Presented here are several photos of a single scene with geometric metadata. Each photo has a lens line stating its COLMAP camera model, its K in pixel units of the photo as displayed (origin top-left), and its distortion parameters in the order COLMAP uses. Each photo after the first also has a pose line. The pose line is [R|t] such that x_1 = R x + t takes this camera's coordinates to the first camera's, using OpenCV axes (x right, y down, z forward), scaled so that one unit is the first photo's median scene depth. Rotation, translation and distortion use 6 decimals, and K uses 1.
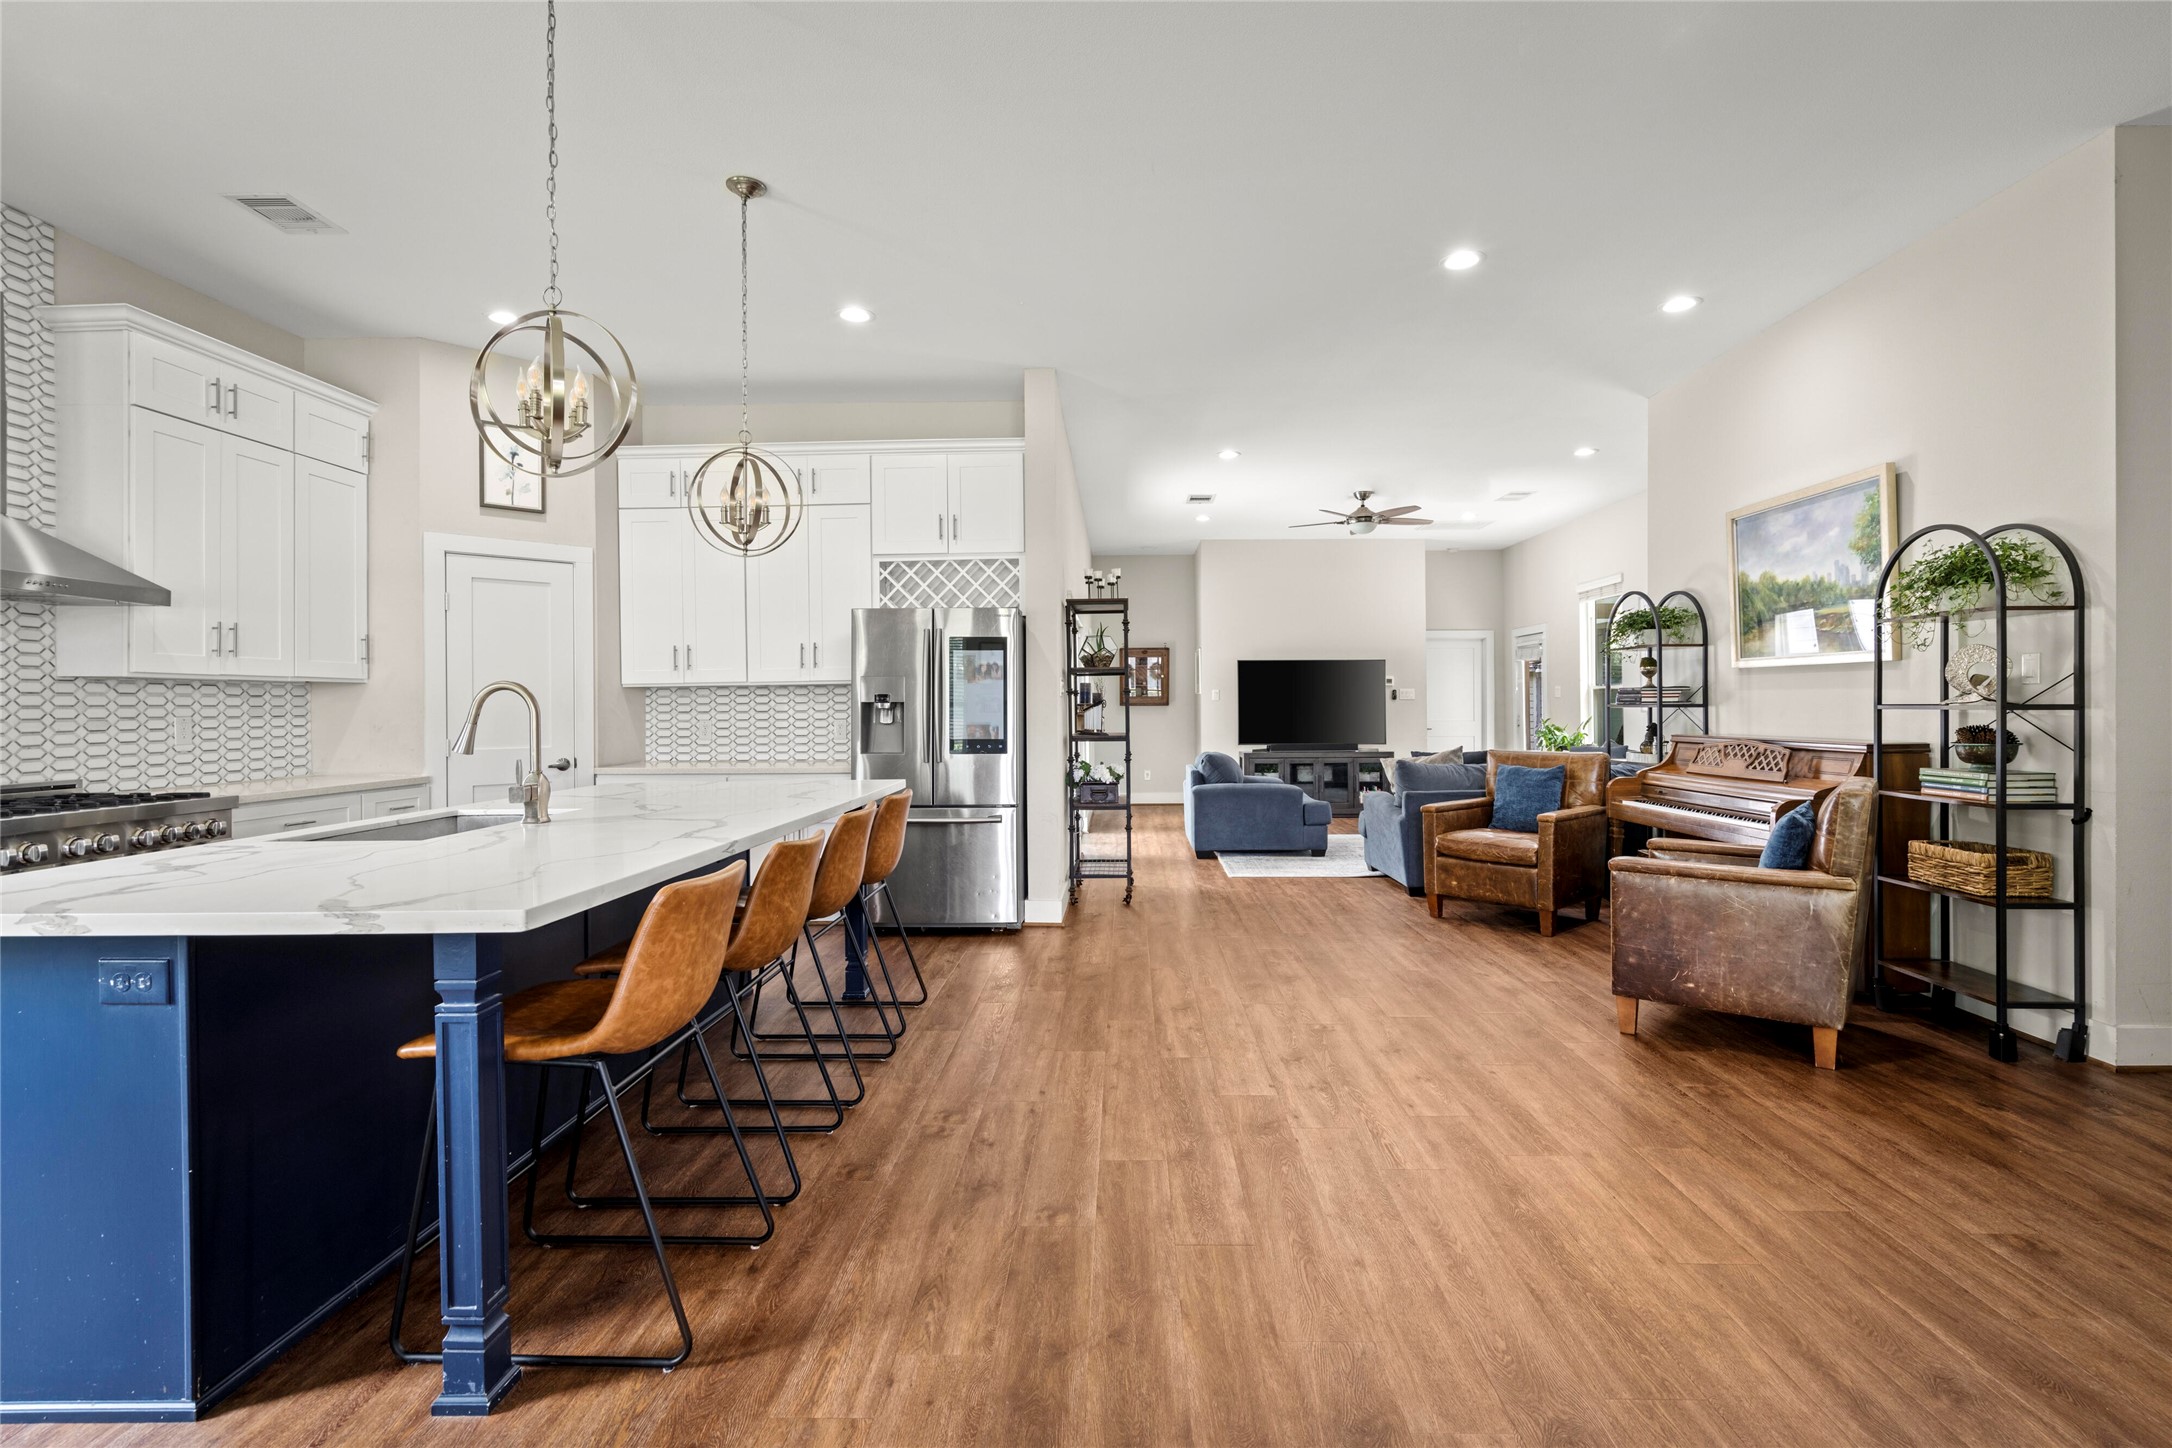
lens RADIAL K [[1000.1, 0, 1089.4], [0, 1000.1, 703.3], [0, 0, 1]] dist [-0.000187, 0.000150]
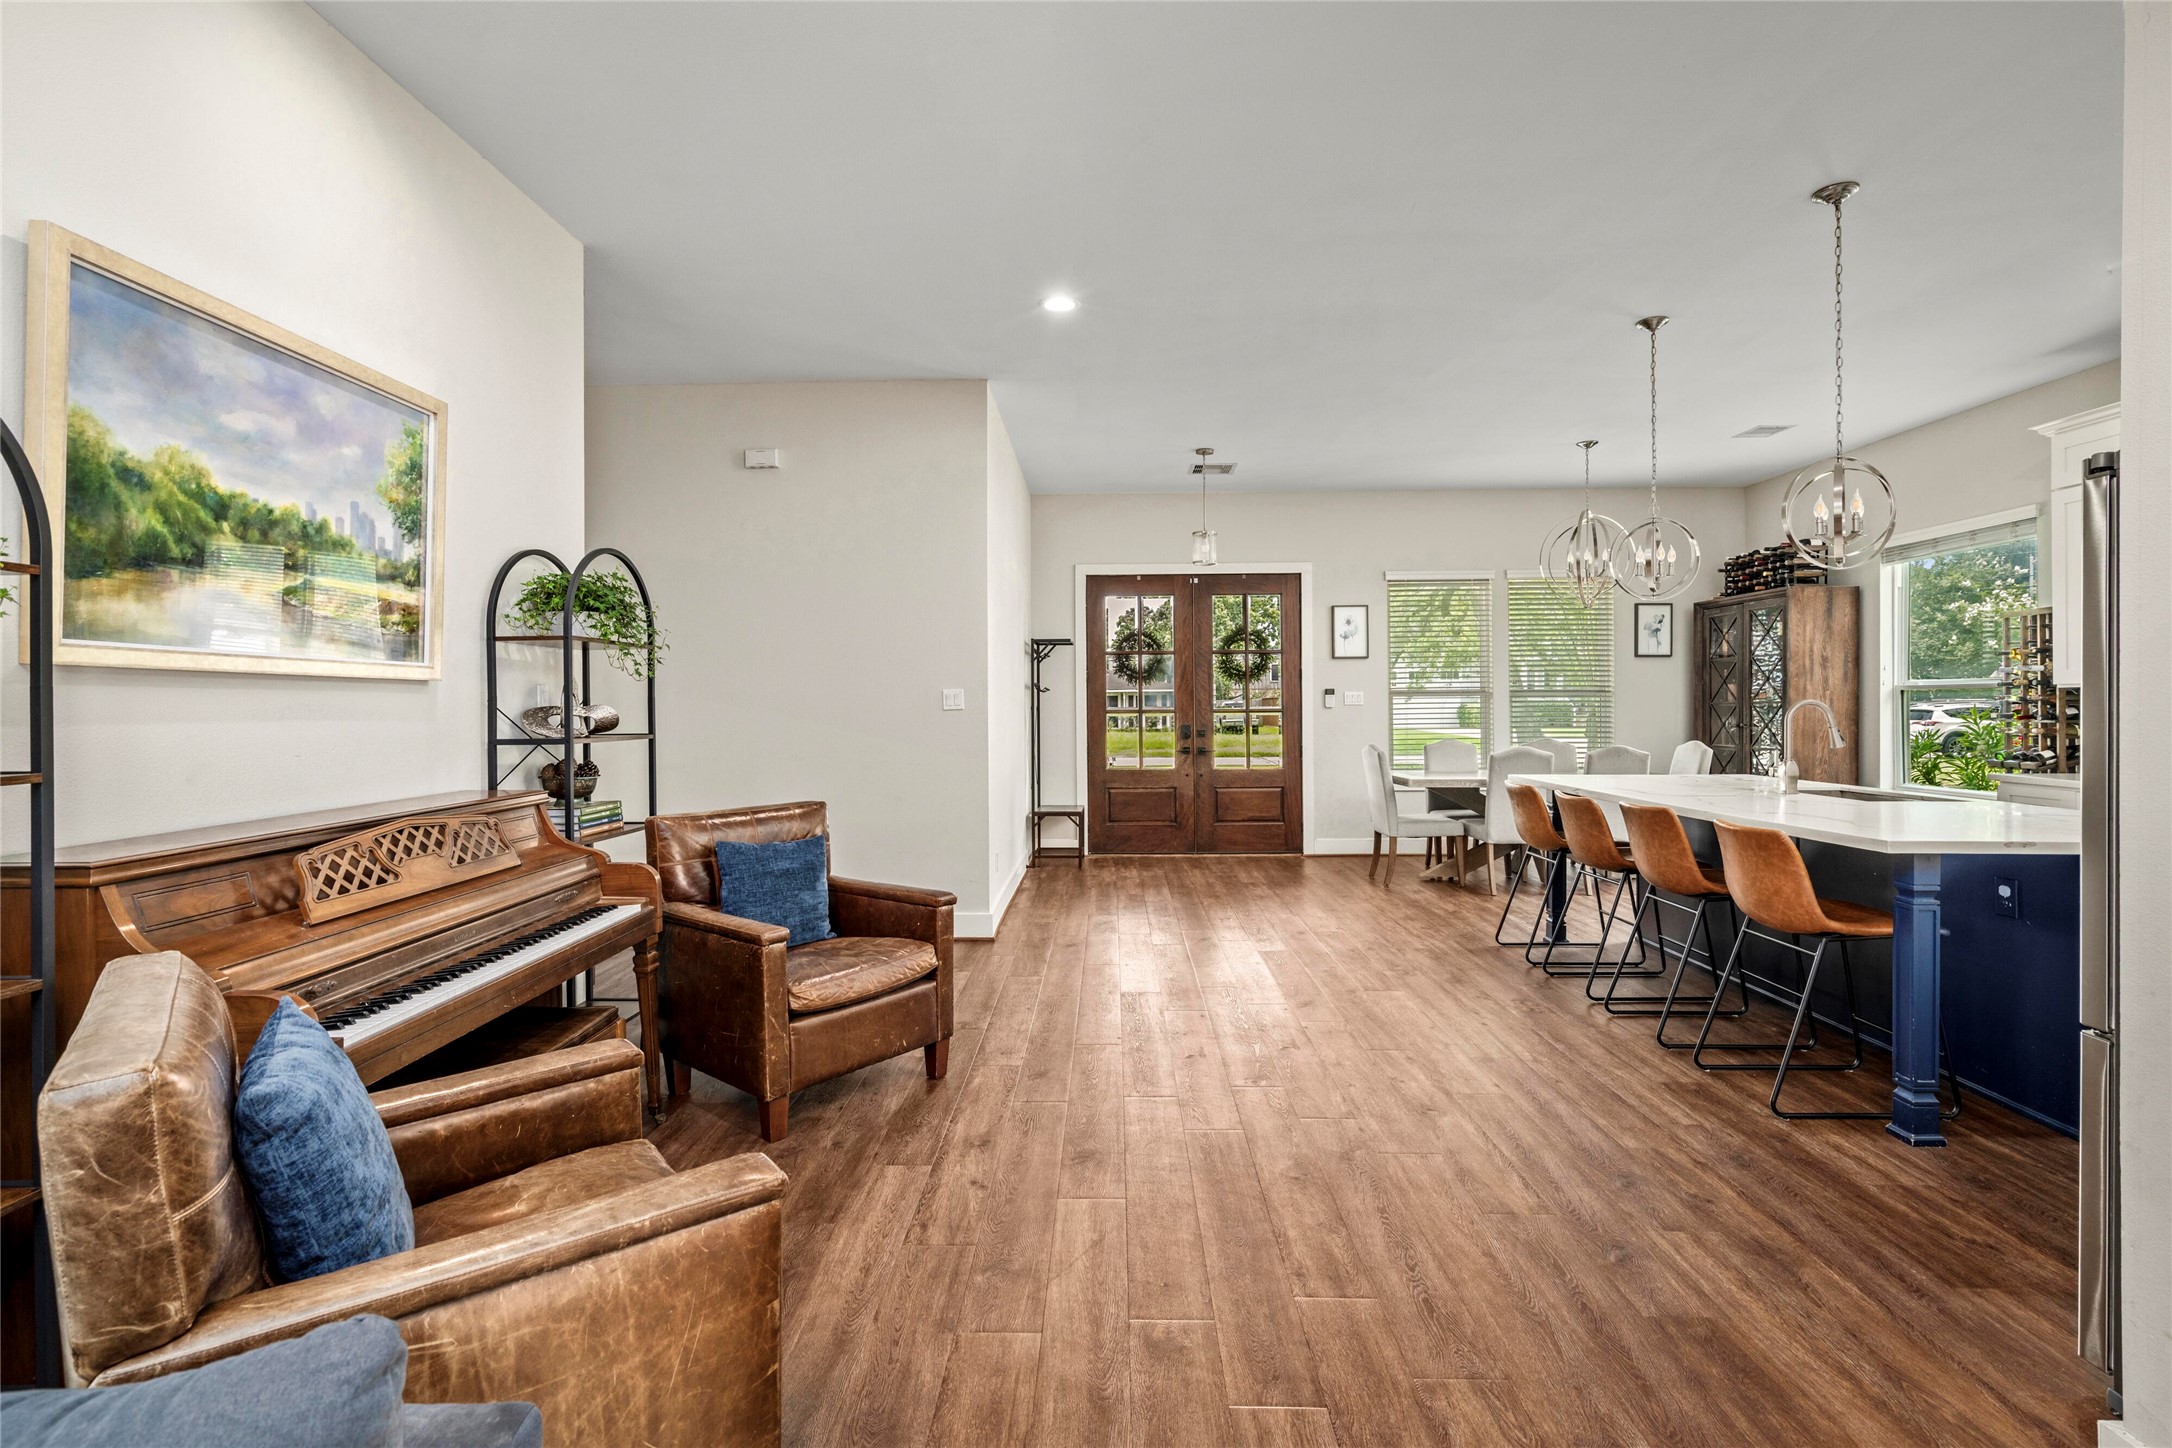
lens RADIAL K [[1011.4, 0, 1078.4], [0, 1011.4, 711.0], [0, 0, 1]] dist [0.000701, 0.000063]
pose [[-0.999908, 0.013497, 0.001413, 0.310187], [0.013507, 0.999878, 0.007790, -0.018265], [-0.001307, 0.007808, -0.999969, 1.525498]]
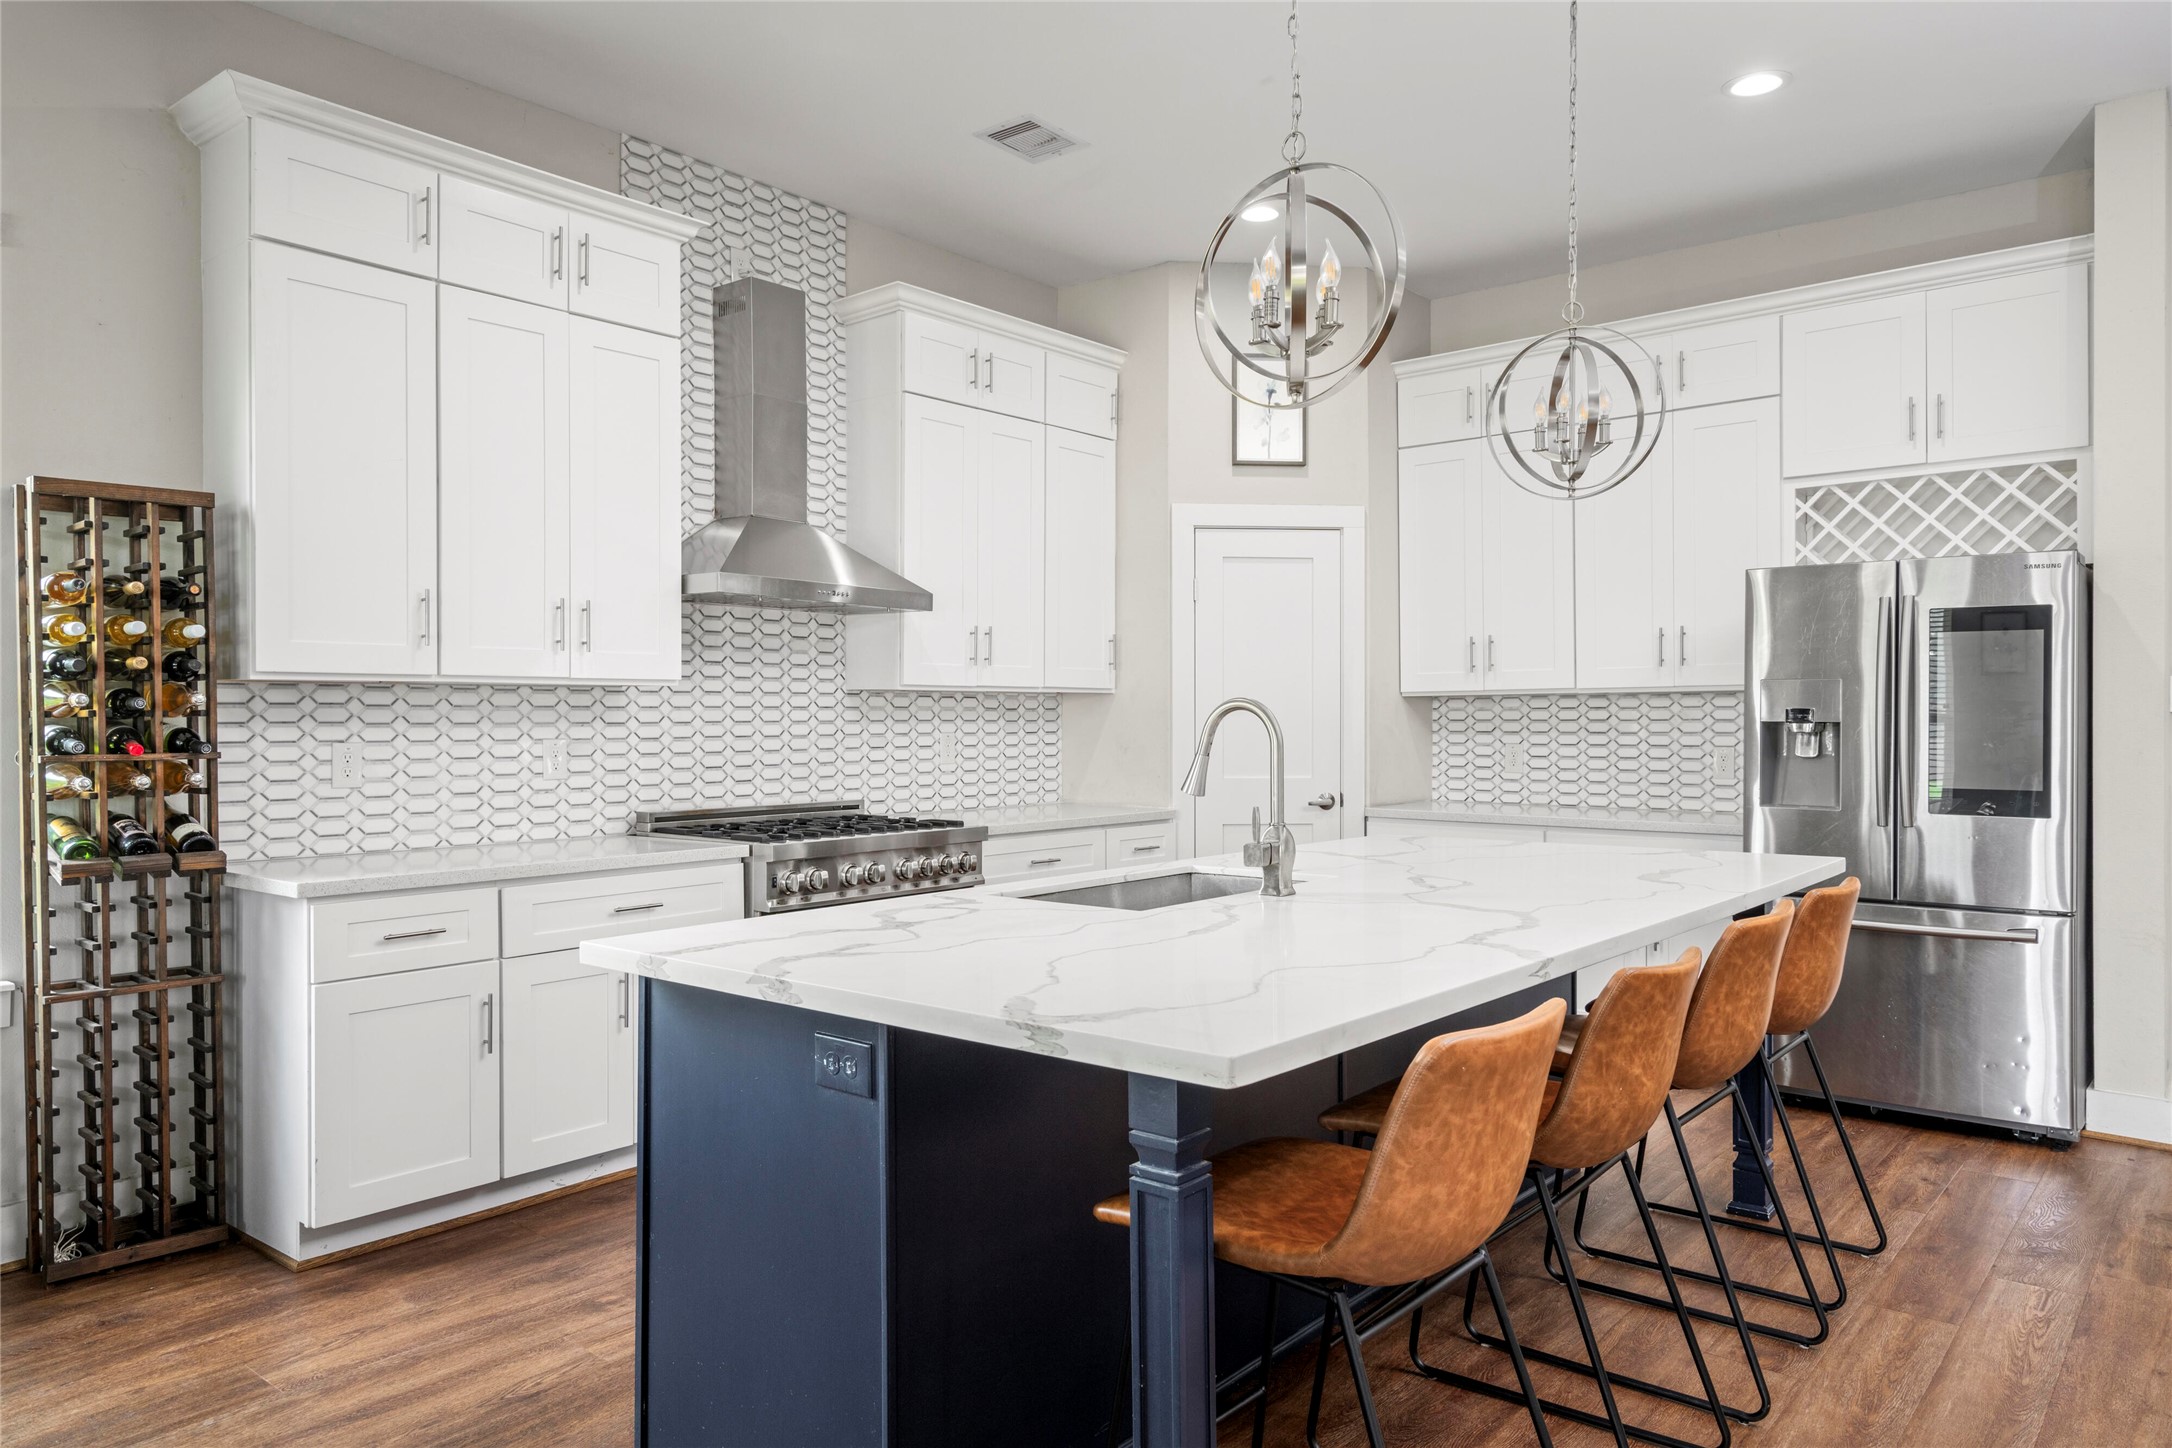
lens RADIAL K [[1434.0, 0, 1086.0], [0, 1434.0, 724.0], [0, 0, 1]] dist [0.007803, 0.002854]
pose [[0.790169, 0.008731, -0.612827, -0.019384], [-0.003309, 0.999945, 0.009979, -0.008557], [0.612881, -0.005858, 0.790154, 0.063543]]
